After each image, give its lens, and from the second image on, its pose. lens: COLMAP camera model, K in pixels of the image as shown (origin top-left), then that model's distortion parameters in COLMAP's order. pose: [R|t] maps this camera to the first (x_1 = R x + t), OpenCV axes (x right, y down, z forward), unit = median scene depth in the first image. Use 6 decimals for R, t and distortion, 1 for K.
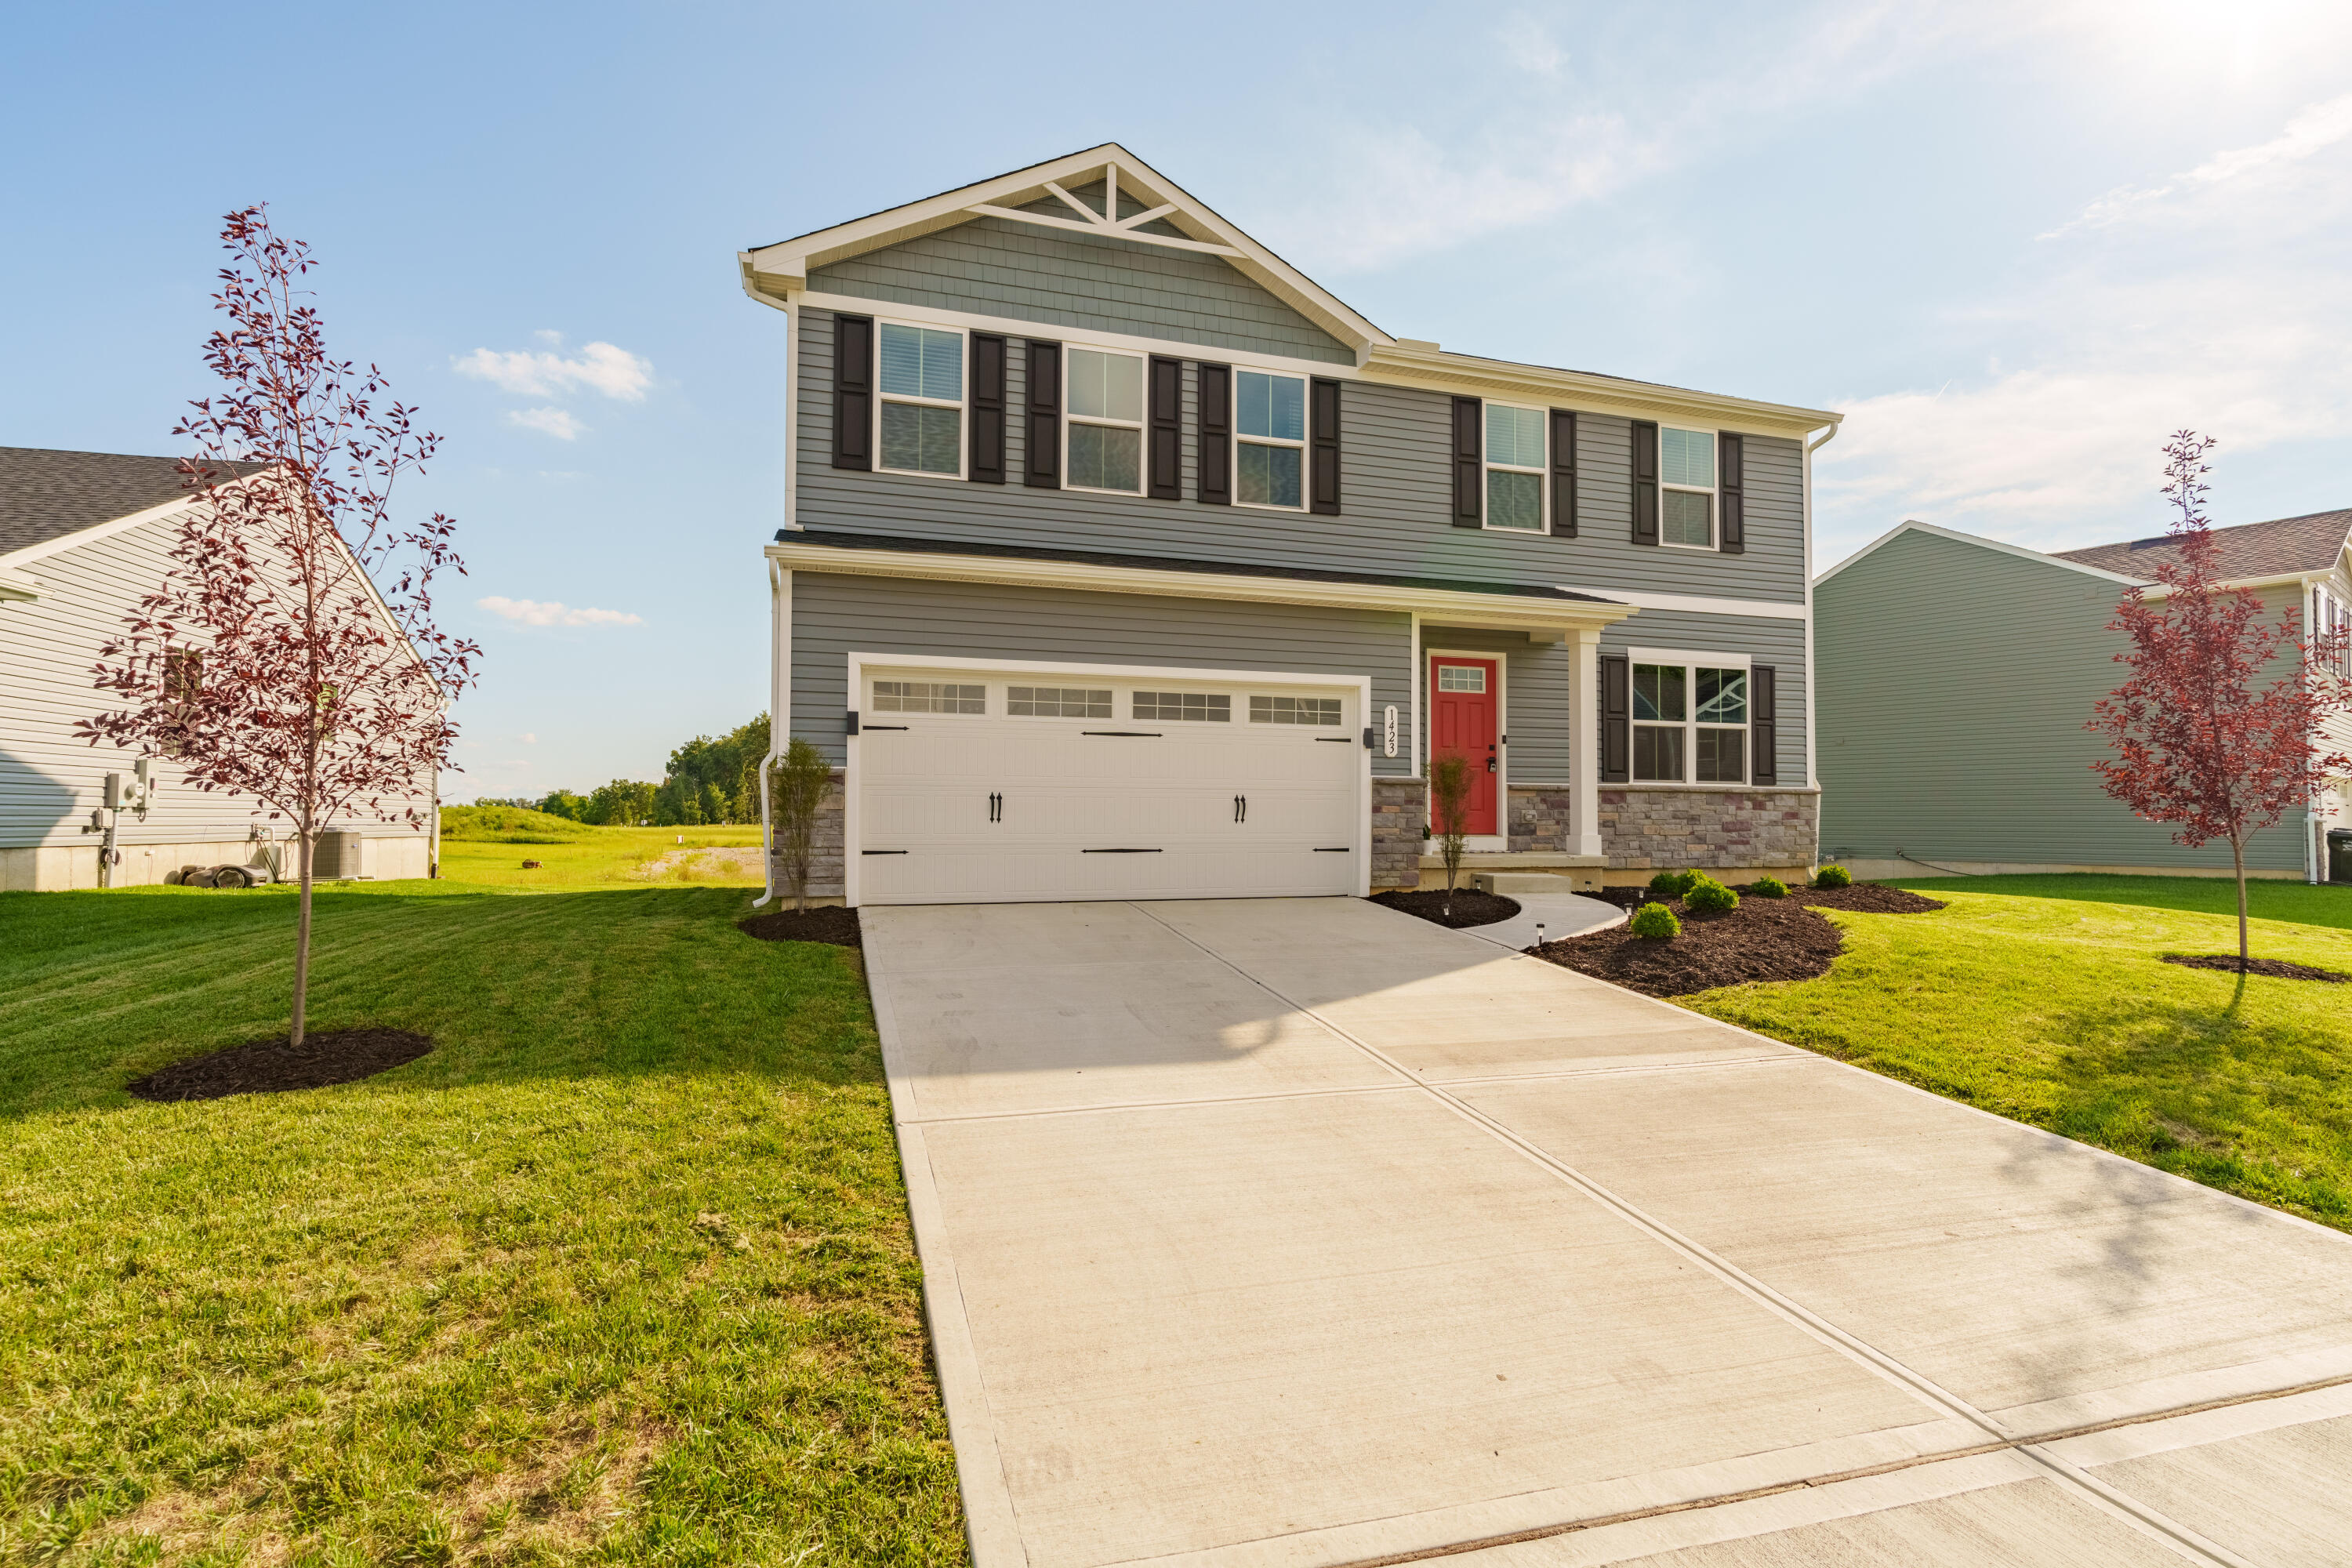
lens RADIAL K [[1114.6, 0, 1213.0], [0, 1114.6, 785.9], [0, 0, 1]] dist [0.001044, 0.000137]
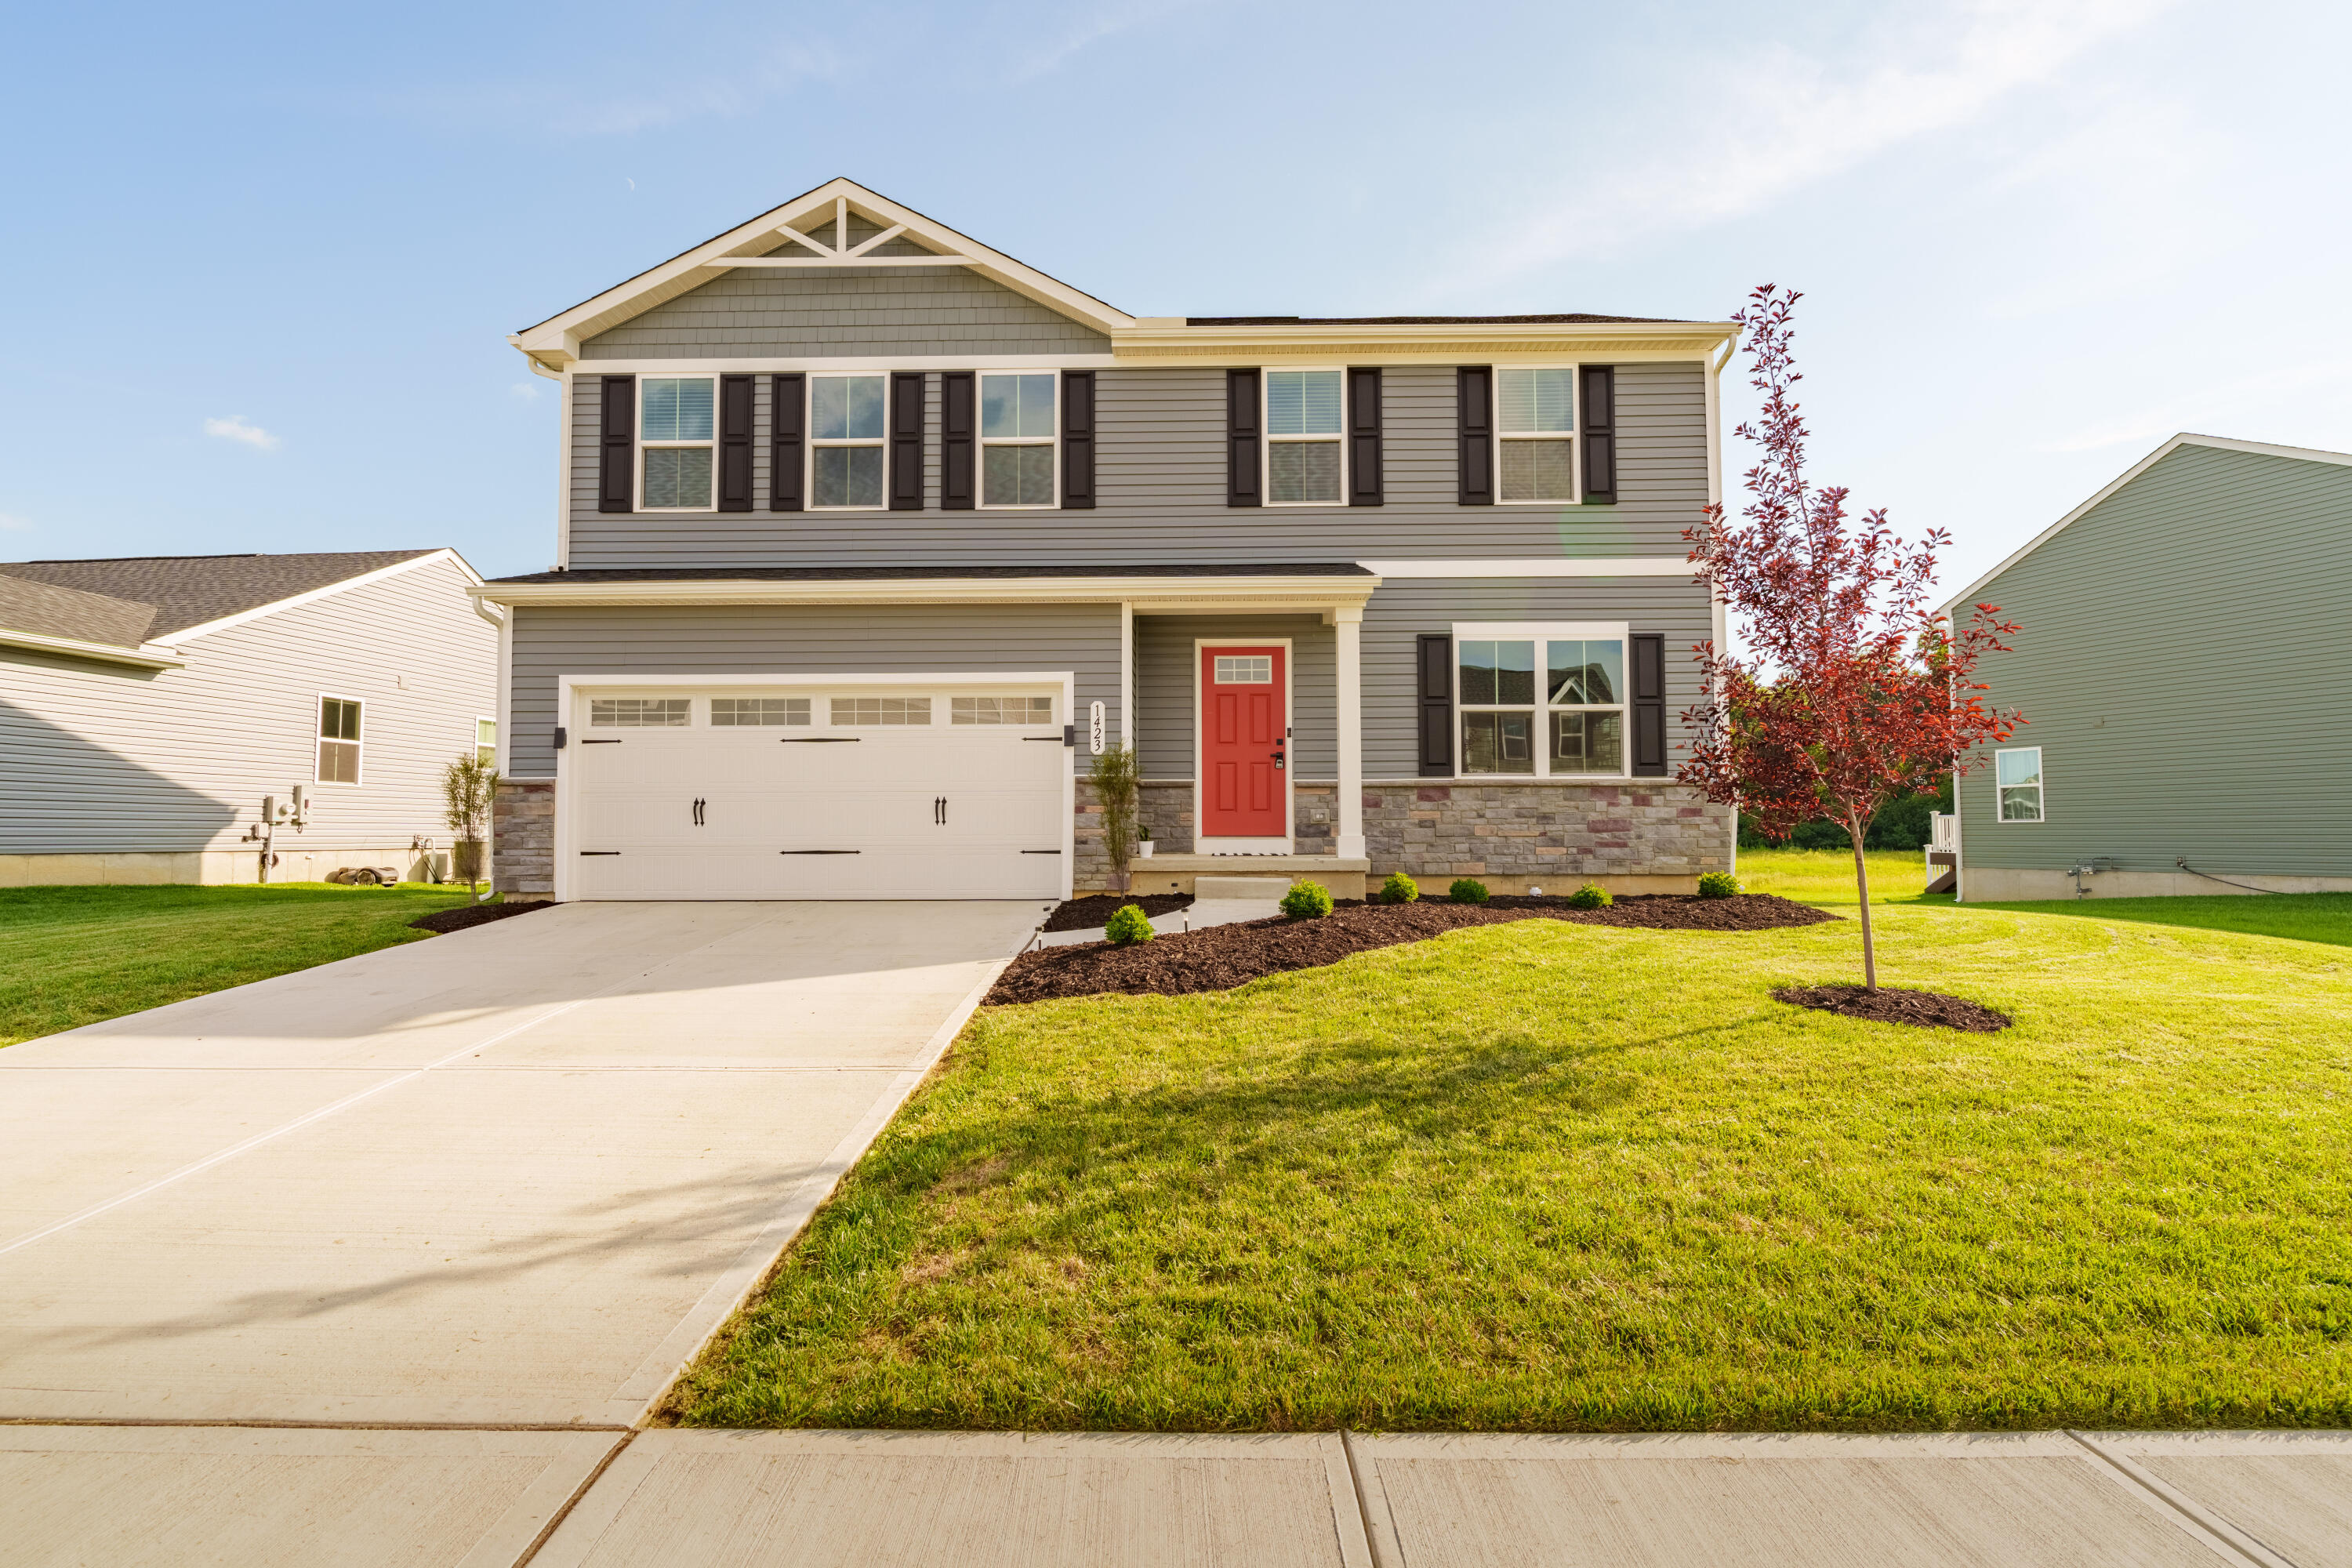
lens RADIAL K [[1114.6, 0, 1200.7], [0, 1114.6, 779.6], [0, 0, 1]] dist [0.001044, 0.000137]
pose [[0.946612, -0.022393, -0.321598, 0.483110], [0.016507, 0.999643, -0.021018, 0.015108], [0.321953, 0.014588, 0.946643, 0.107275]]
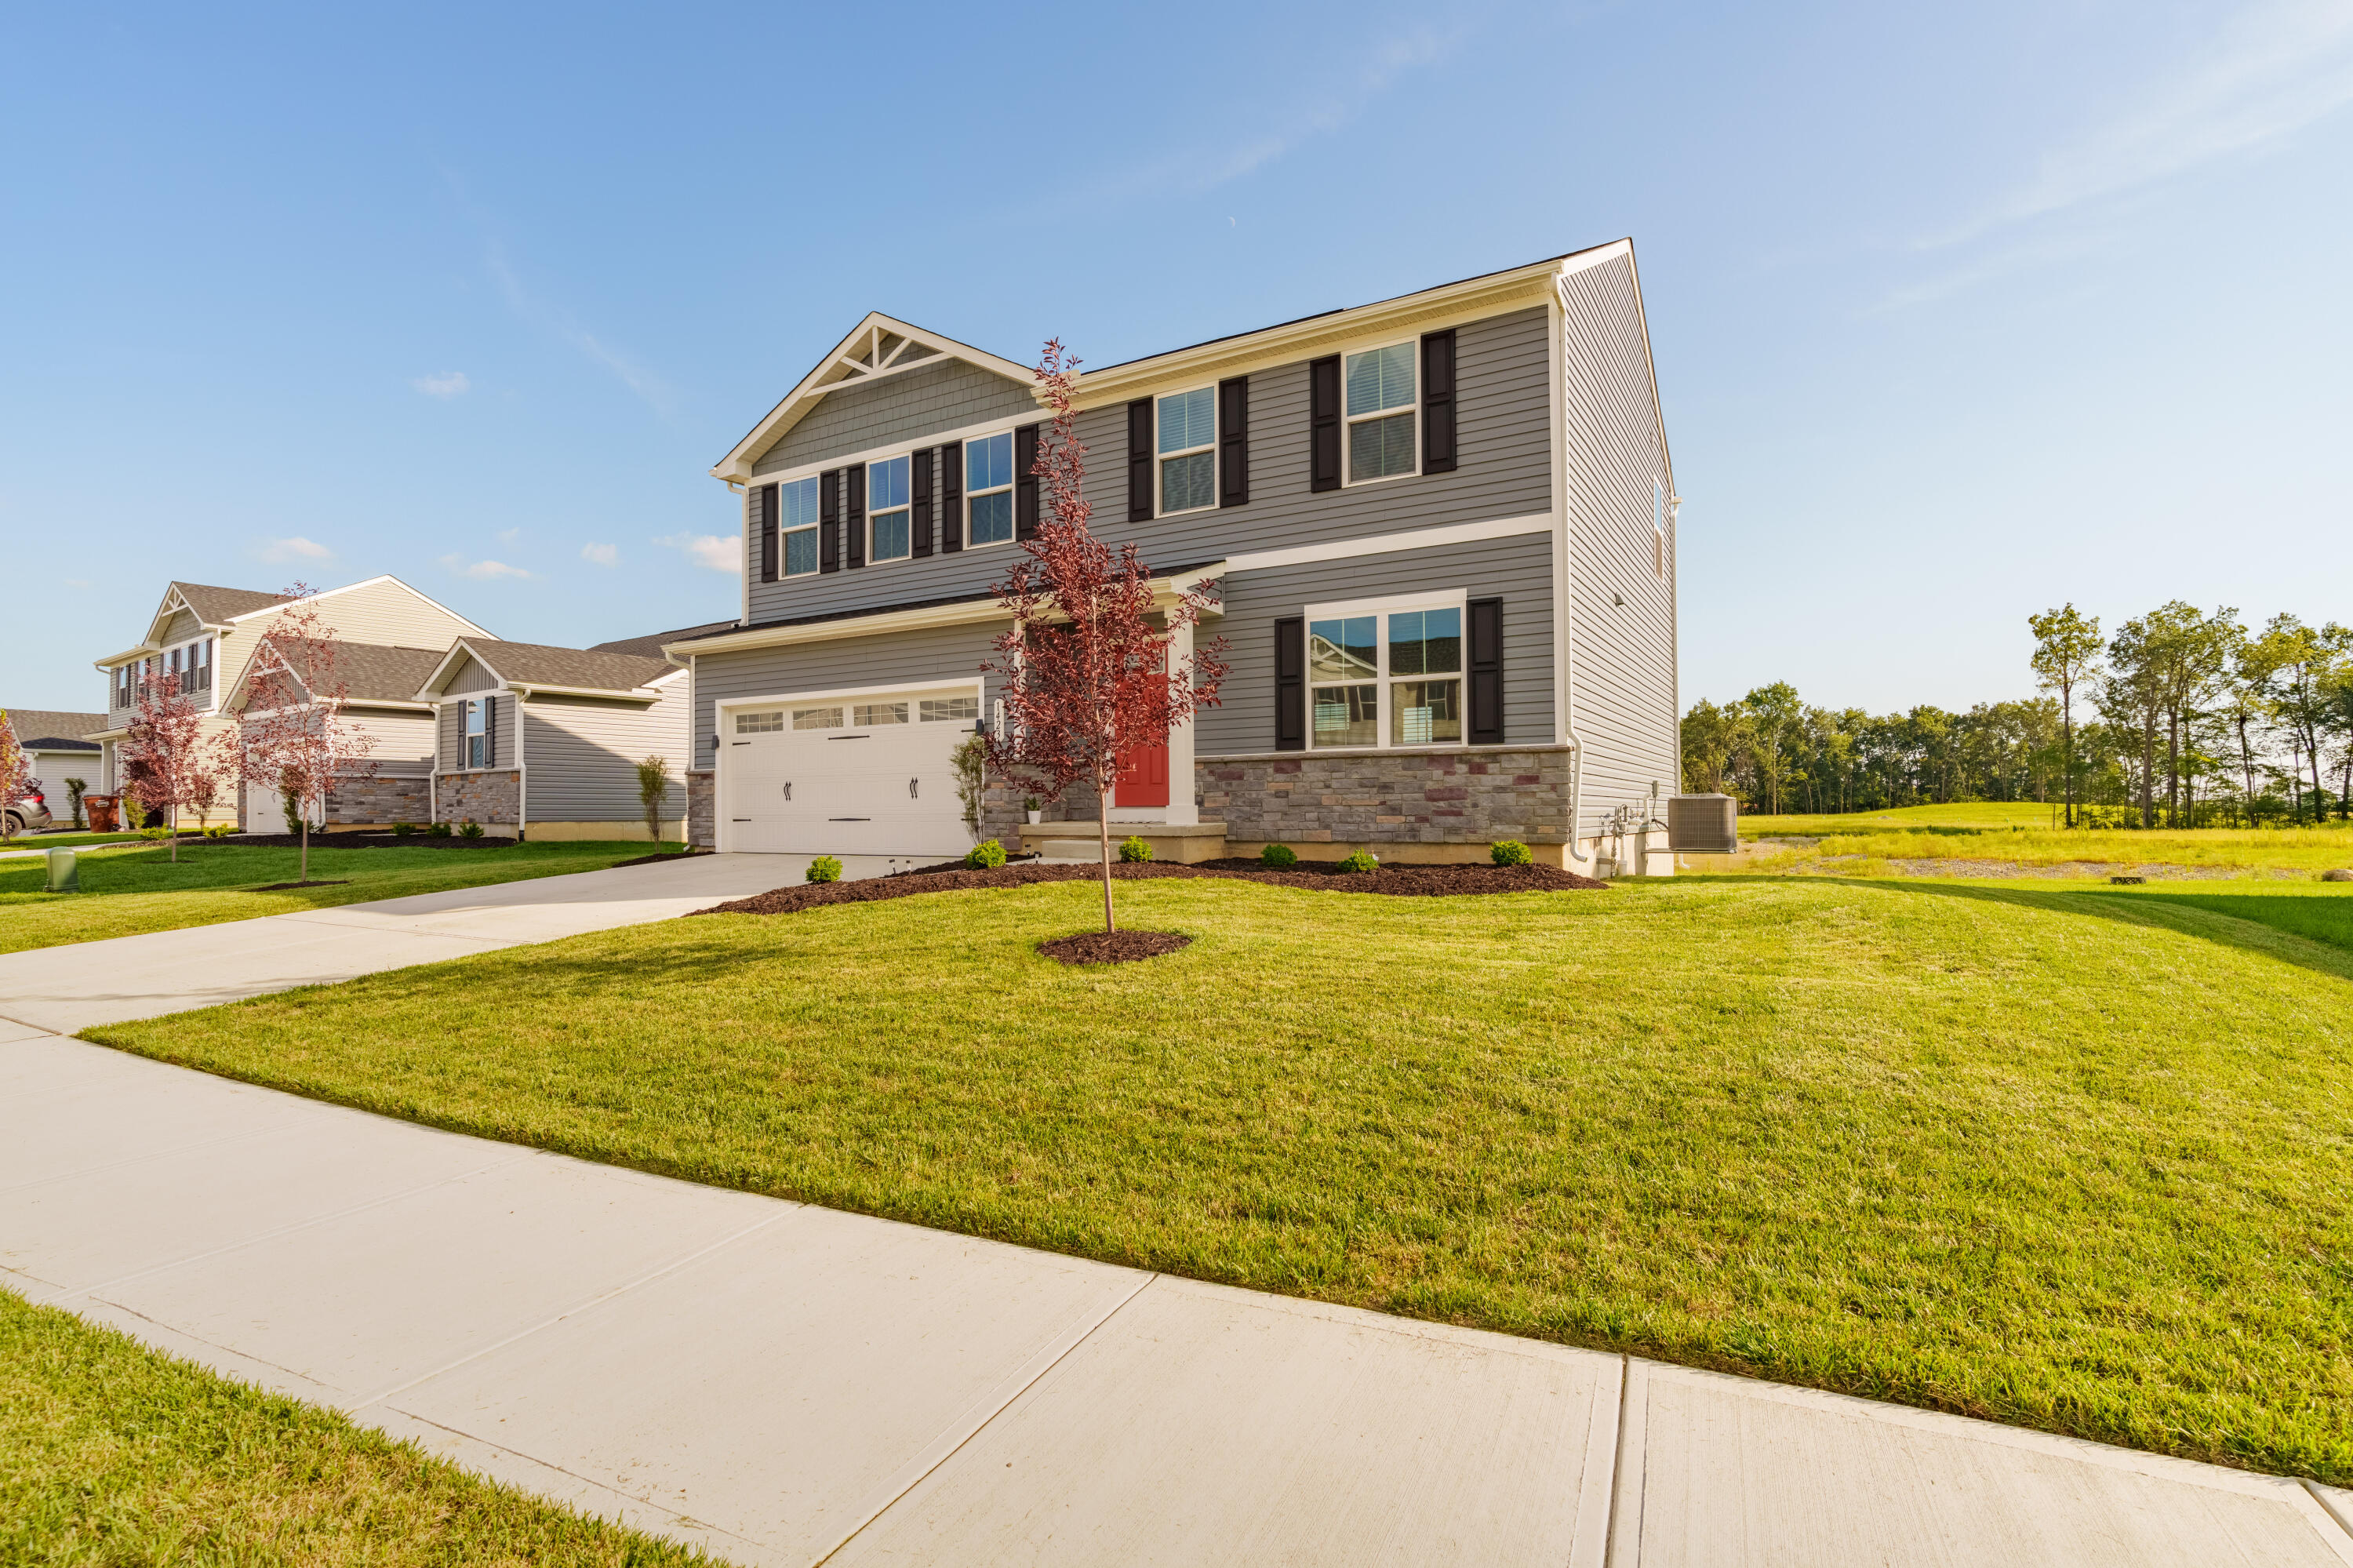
lens RADIAL K [[1115.2, 0, 1219.9], [0, 1115.2, 789.9], [0, 0, 1]] dist [0.001044, 0.000137]
pose [[0.671417, -0.022581, -0.740736, 1.058033], [0.031101, 0.999514, -0.002280, 0.031674], [0.740427, -0.021507, 0.671792, 0.324439]]
